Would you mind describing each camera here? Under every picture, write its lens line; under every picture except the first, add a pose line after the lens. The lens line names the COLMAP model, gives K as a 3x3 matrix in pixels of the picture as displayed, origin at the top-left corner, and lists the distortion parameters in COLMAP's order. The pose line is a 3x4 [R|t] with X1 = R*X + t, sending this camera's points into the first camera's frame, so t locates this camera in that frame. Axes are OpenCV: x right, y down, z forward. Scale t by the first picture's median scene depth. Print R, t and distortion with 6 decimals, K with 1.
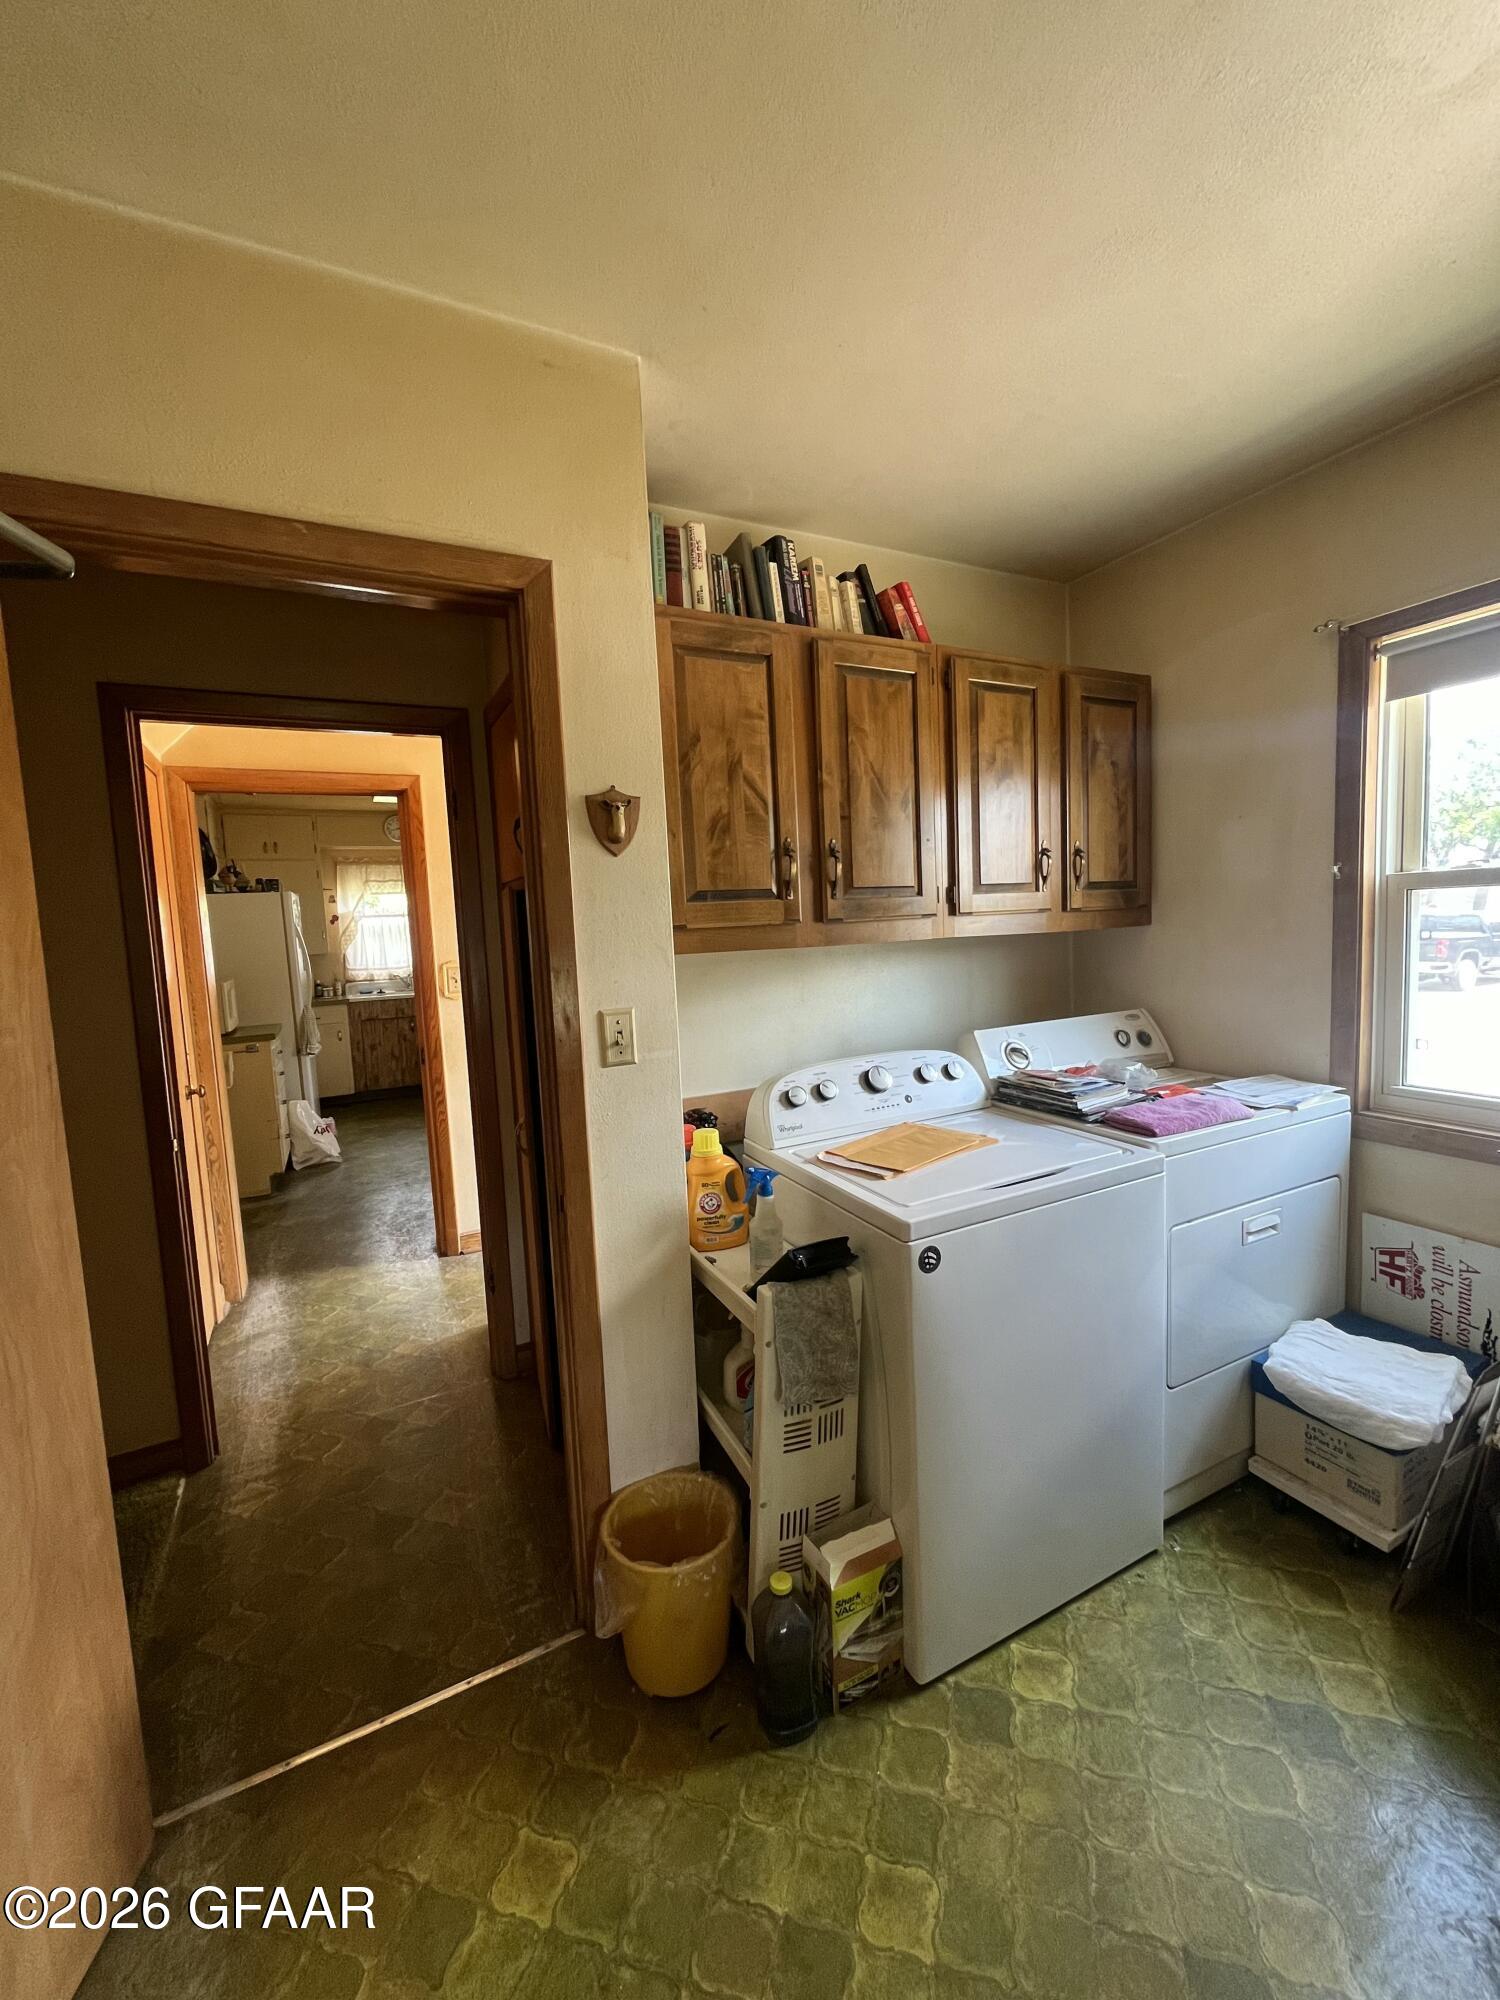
lens RADIAL K [[806.0, 0, 747.7], [0, 806.0, 998.1], [0, 0, 1]] dist [-0.001013, -0.000020]
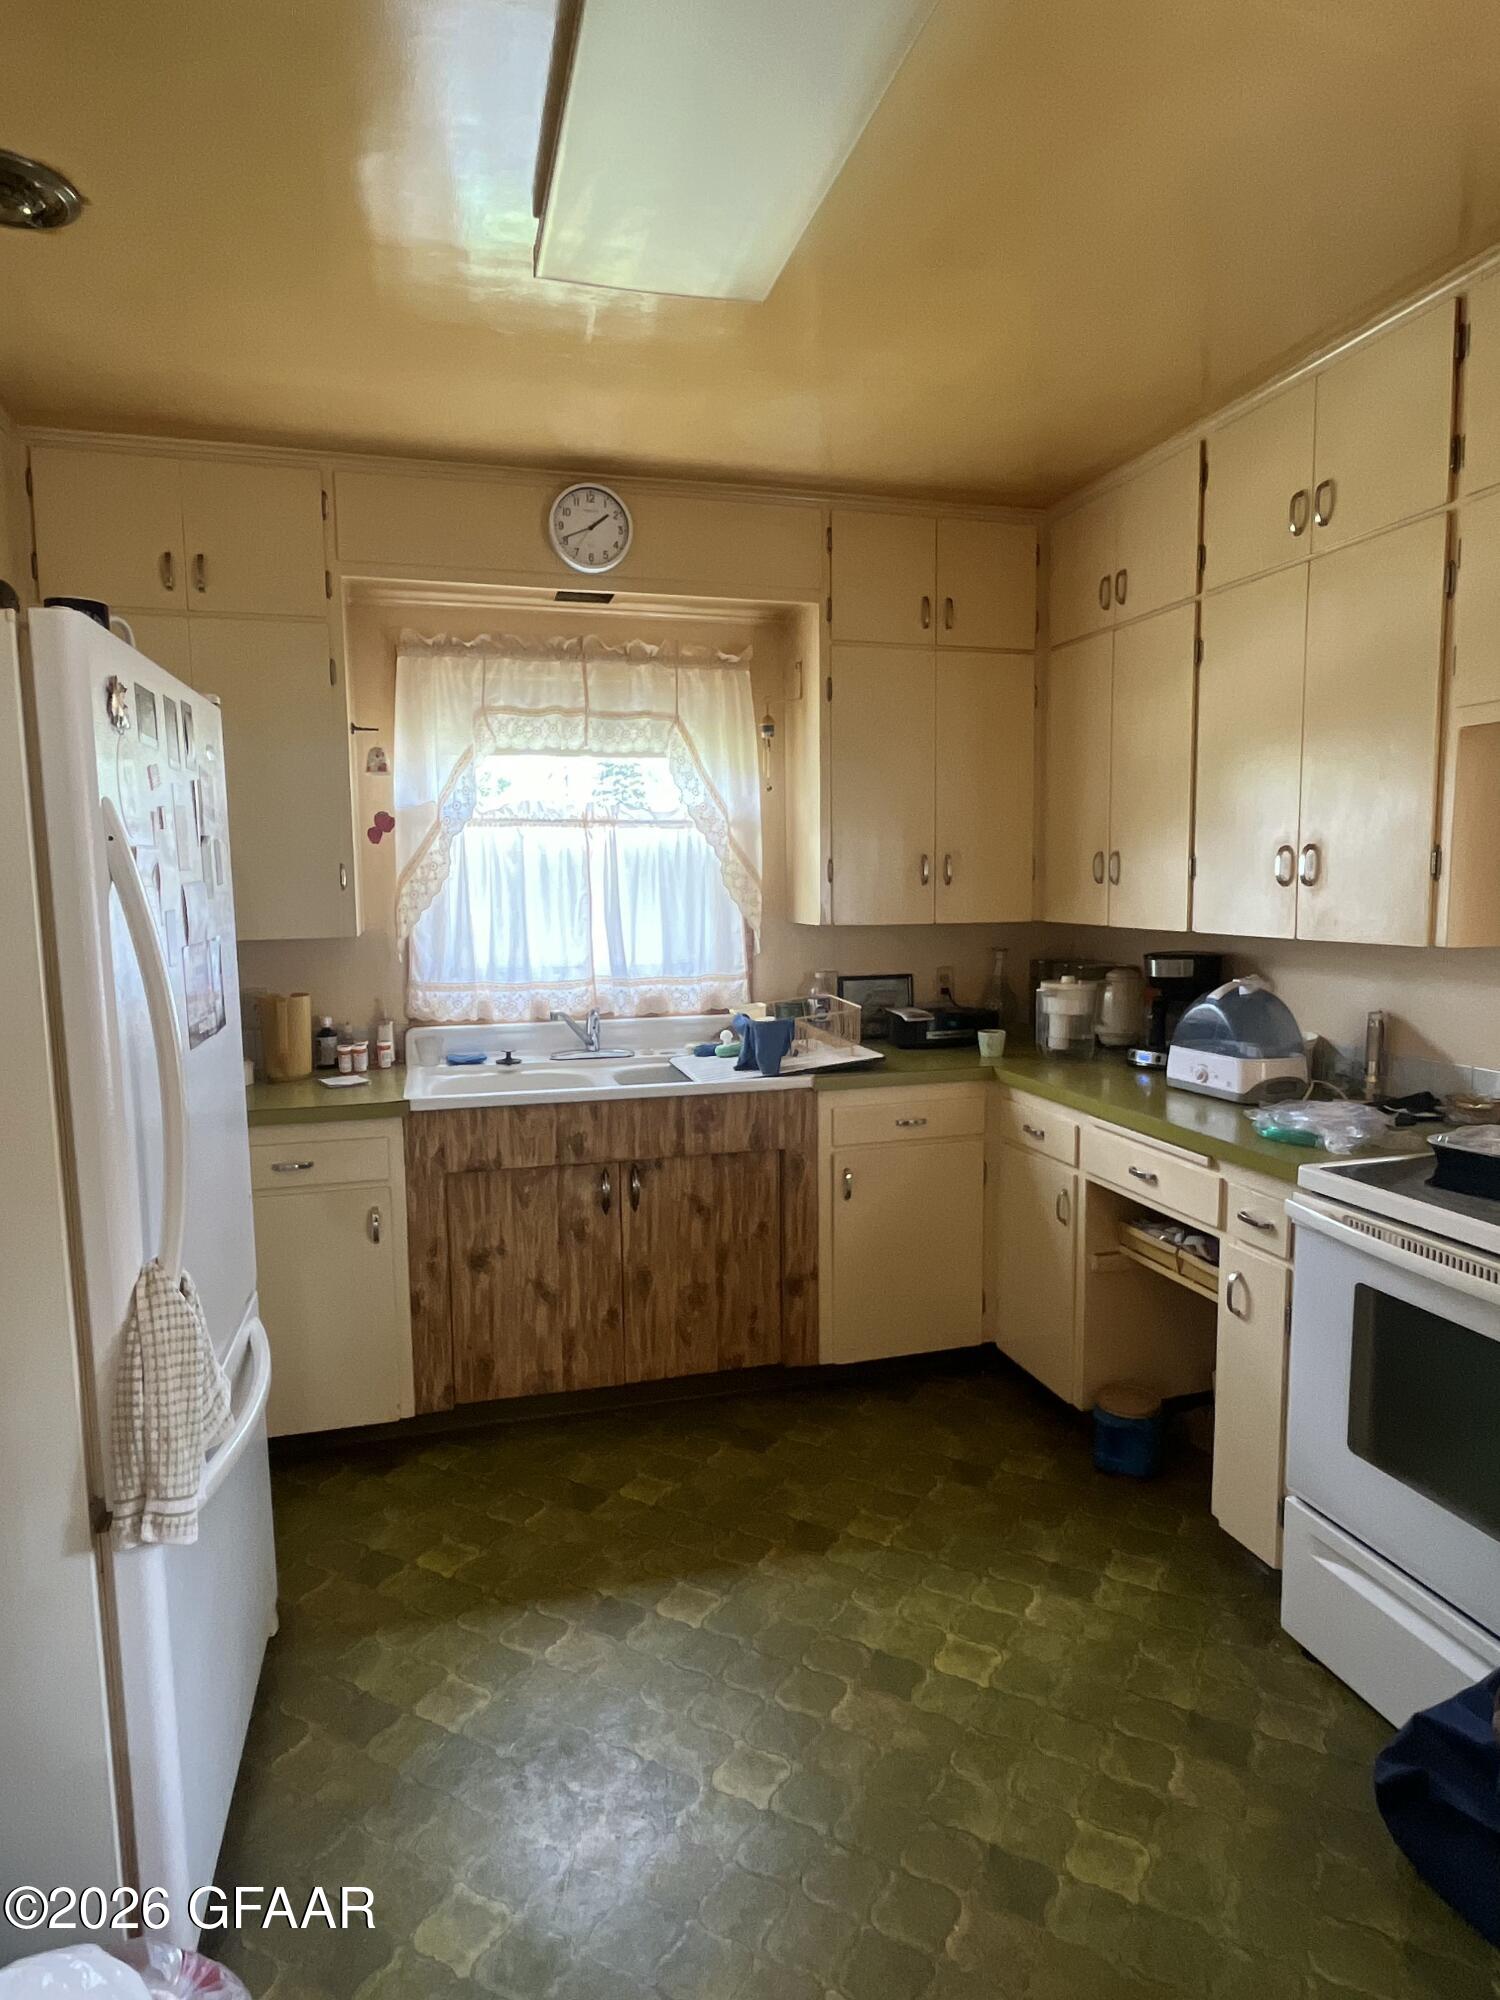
lens RADIAL K [[1131.6, 0, 751.8], [0, 1131.6, 1001.5], [0, 0, 1]] dist [0.004904, 0.000205]
pose [[0.981205, 0.053303, -0.185462, -0.292582], [-0.050613, 0.998533, 0.019215, -0.046553], [0.186214, -0.009468, 0.982464, 0.606647]]
